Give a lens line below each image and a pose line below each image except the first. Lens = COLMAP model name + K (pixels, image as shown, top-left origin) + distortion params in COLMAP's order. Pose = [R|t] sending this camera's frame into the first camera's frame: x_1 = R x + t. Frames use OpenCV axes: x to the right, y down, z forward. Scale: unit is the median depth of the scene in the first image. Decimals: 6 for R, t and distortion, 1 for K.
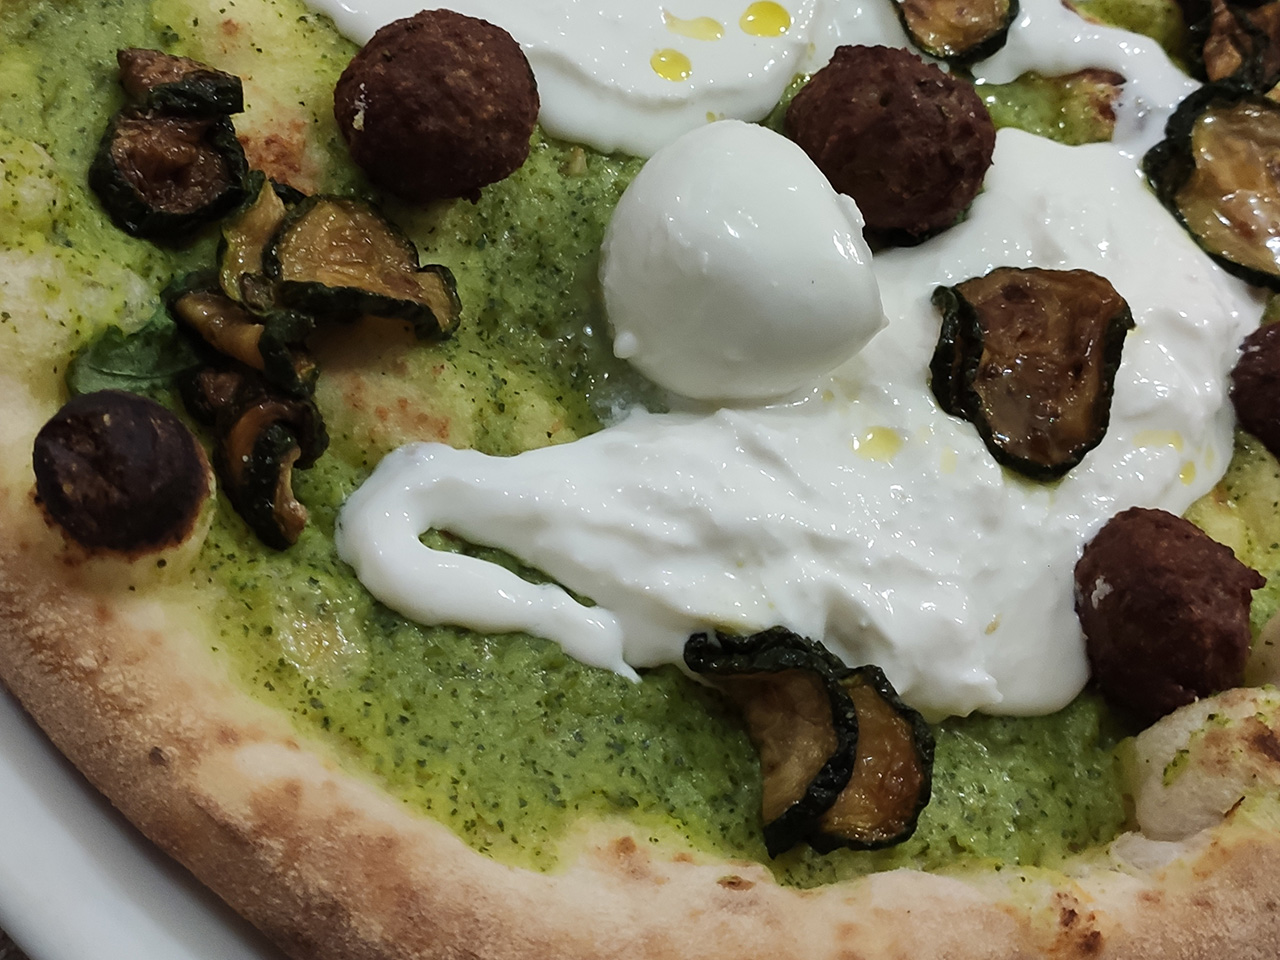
lens RADIAL K [[2600.3, 0, 640.0], [0, 2600.3, 480.0], [0, 0, 1]] dist [0.020637, 0.172506]
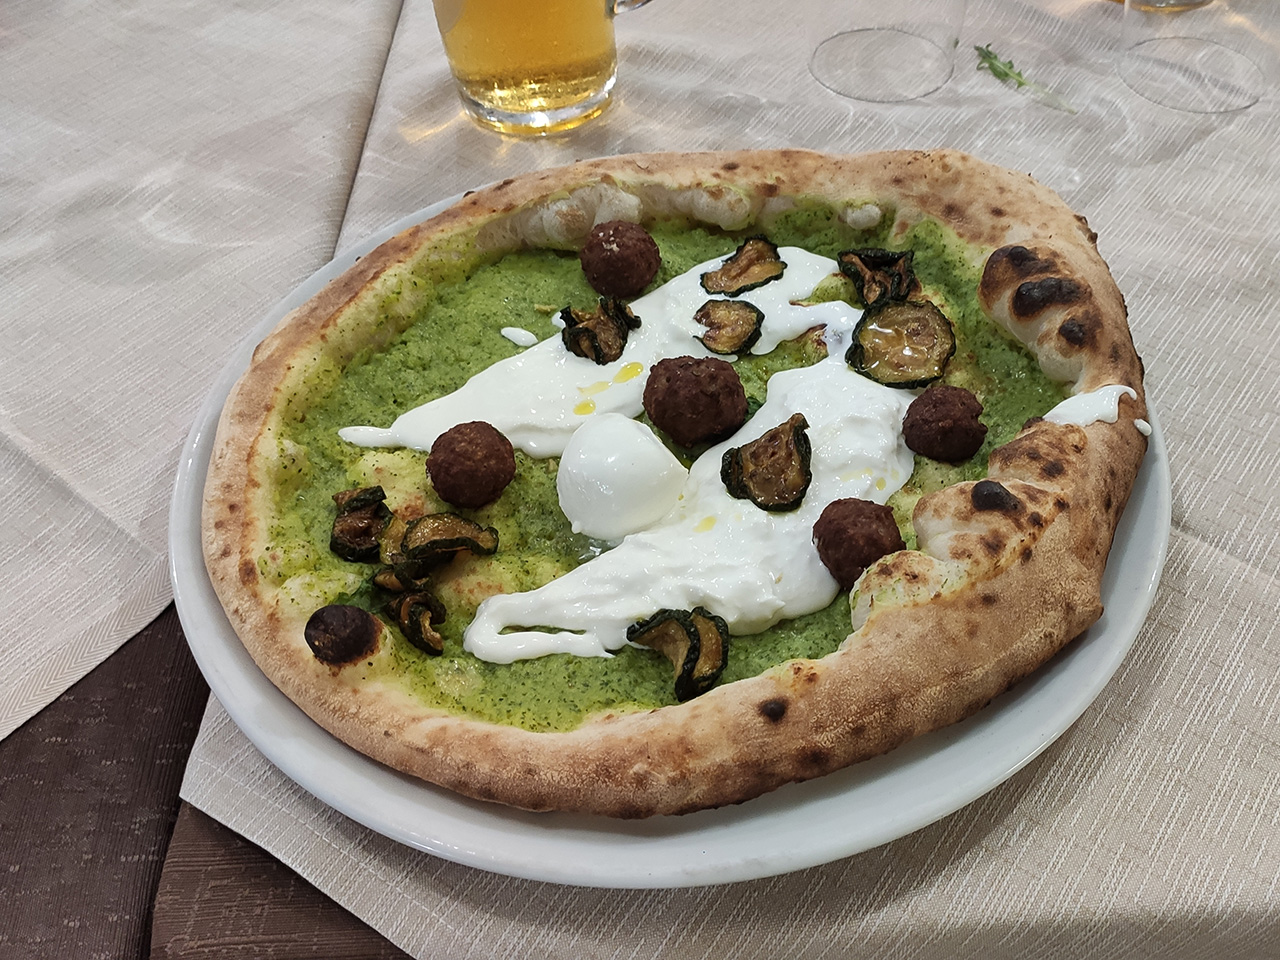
lens RADIAL K [[2600.3, 0, 640.0], [0, 2600.3, 480.0], [0, 0, 1]] dist [0.020637, 0.172506]
pose [[0.870899, -0.408536, -0.273191, 0.693318], [0.329714, 0.897901, -0.291655, 0.601939], [0.364450, 0.163927, 0.916681, -1.052431]]
